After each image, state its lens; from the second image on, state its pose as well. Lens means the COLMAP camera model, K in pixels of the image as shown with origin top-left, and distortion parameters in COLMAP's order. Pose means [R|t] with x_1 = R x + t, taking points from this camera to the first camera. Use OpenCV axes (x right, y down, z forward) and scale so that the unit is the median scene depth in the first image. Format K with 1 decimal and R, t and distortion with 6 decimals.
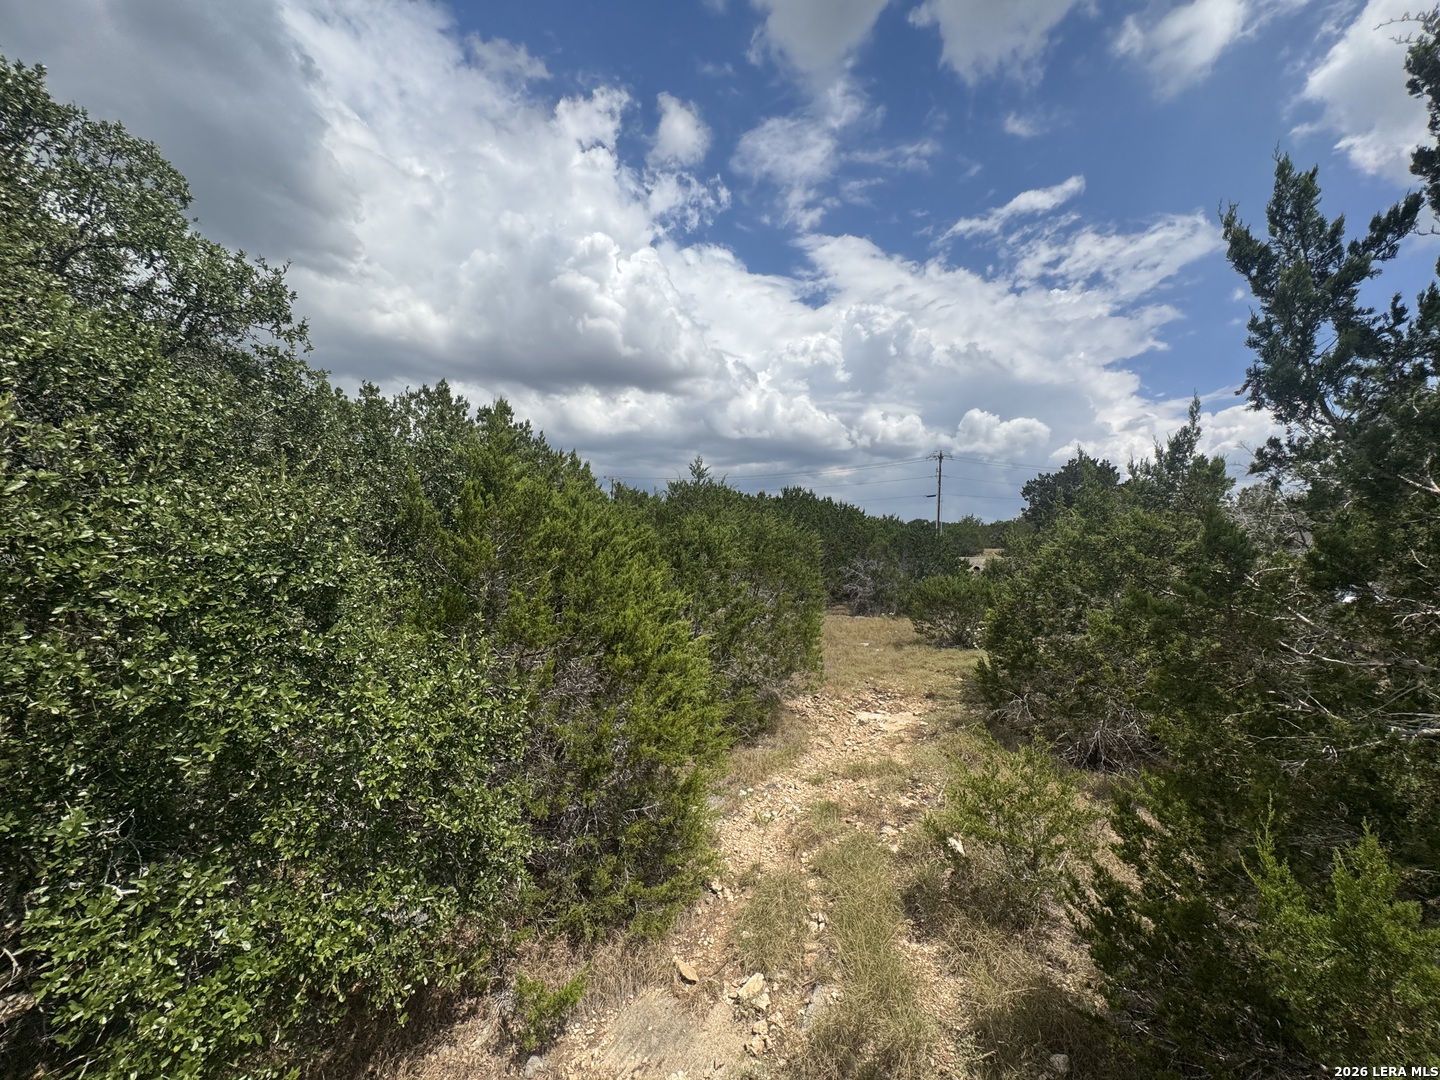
lens RADIAL K [[577.9, 0, 713.7], [0, 577.9, 544.1], [0, 0, 1]] dist [-0.000277, 0.000065]
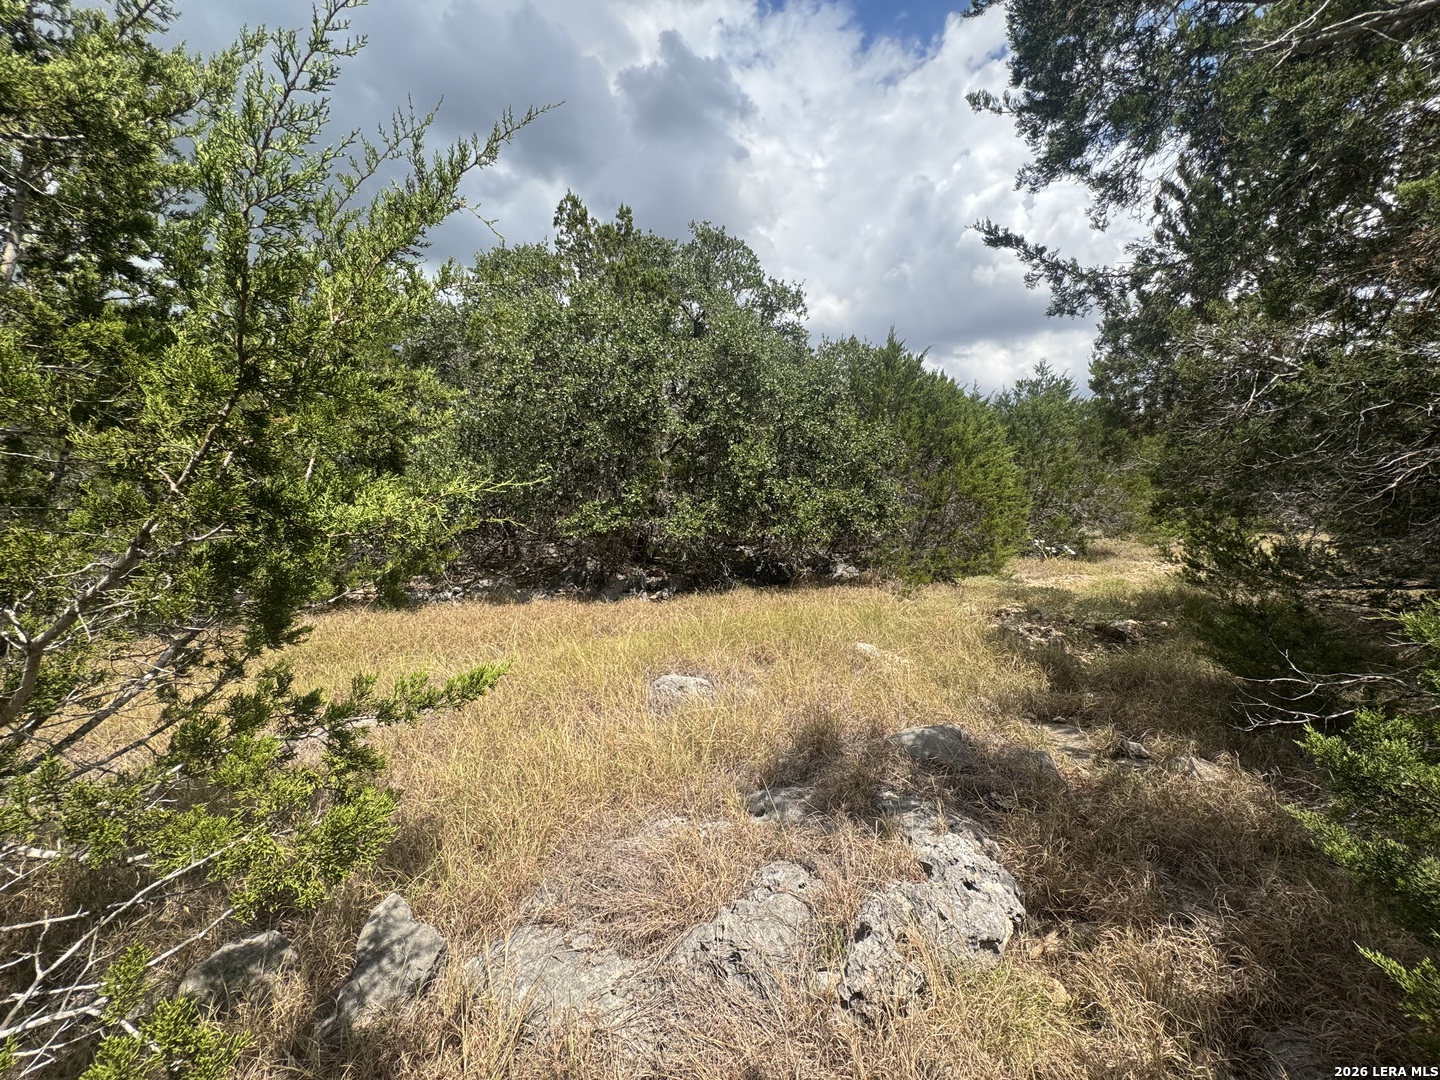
lens RADIAL K [[577.9, 0, 713.7], [0, 577.9, 544.1], [0, 0, 1]] dist [-0.000277, 0.000065]
pose [[0.799782, 0.032866, -0.599390, 0.167757], [0.003072, 0.998263, 0.058835, 0.177796], [0.600282, -0.048896, 0.798292, -0.463165]]
